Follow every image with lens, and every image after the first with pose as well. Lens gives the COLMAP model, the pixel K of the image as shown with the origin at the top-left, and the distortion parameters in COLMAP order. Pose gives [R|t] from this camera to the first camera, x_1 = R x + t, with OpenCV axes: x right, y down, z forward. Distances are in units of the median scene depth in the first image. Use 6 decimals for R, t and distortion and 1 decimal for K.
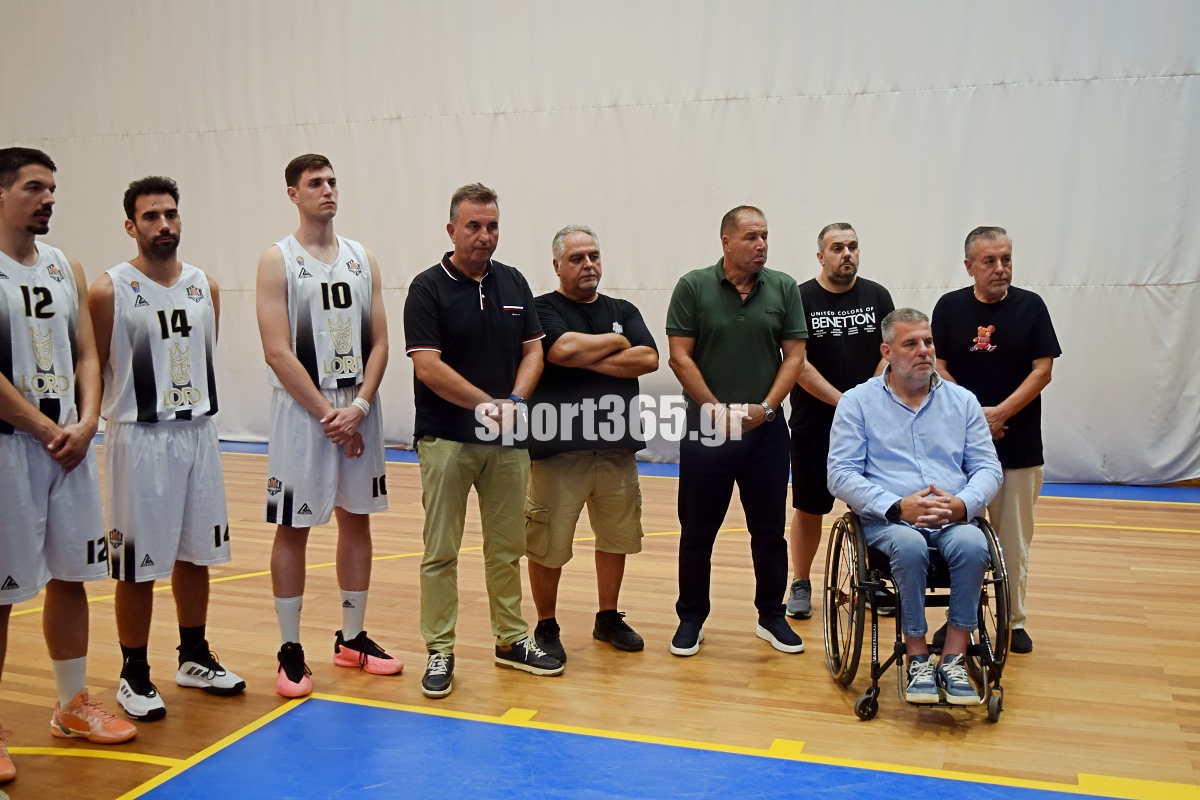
lens RADIAL K [[1226.7, 0, 596.6], [0, 1226.7, 415.9], [0, 0, 1]] dist [-0.047115, -0.011896]
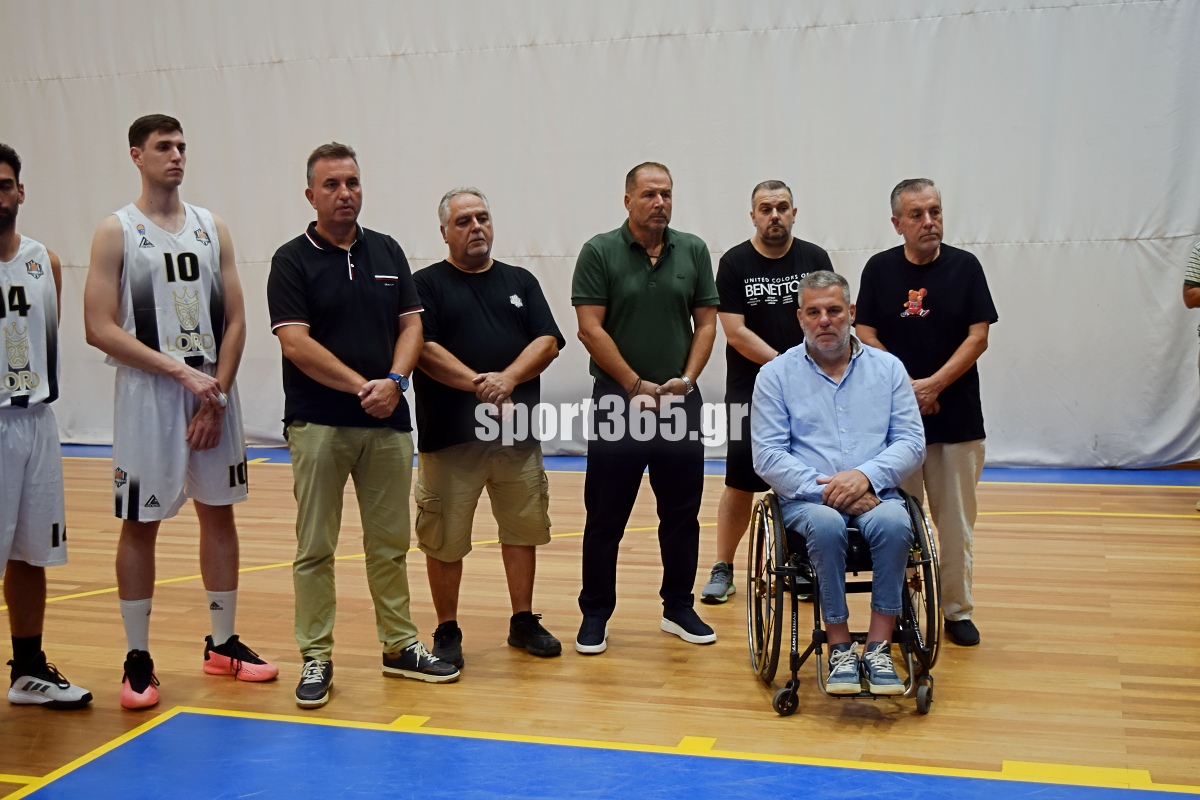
lens RADIAL K [[1493.6, 0, 609.1], [0, 1493.6, 430.6], [0, 0, 1]] dist [0.005269, 0.007930]
pose [[0.998900, -0.024485, 0.039997, 0.046962], [0.024070, 0.999652, 0.010822, 0.017585], [-0.040248, -0.009847, 0.999141, -0.125863]]
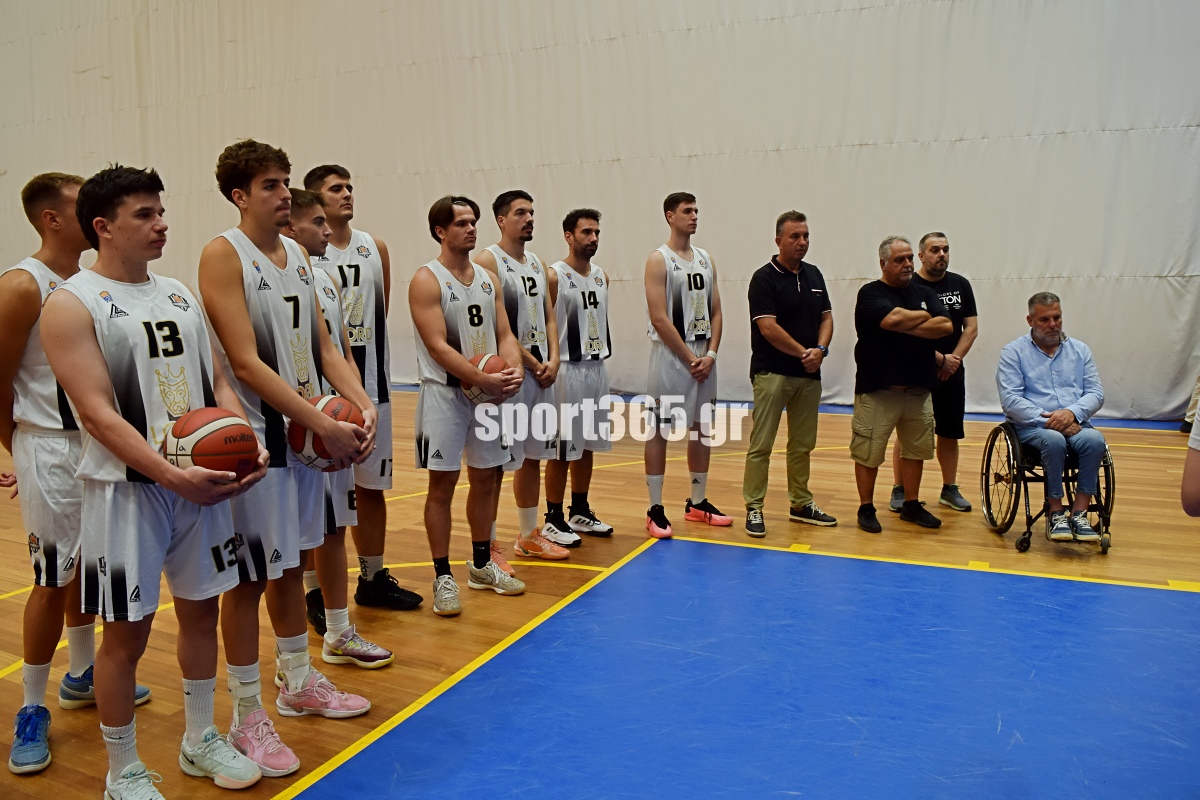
lens RADIAL K [[939.4, 0, 604.0], [0, 939.4, 426.4], [0, 0, 1]] dist [-0.065157, 0.010388]
pose [[0.997243, 0.005622, -0.073996, -0.232751], [-0.002036, 0.998824, 0.048445, 0.029949], [0.074181, -0.048161, 0.996081, -0.228915]]
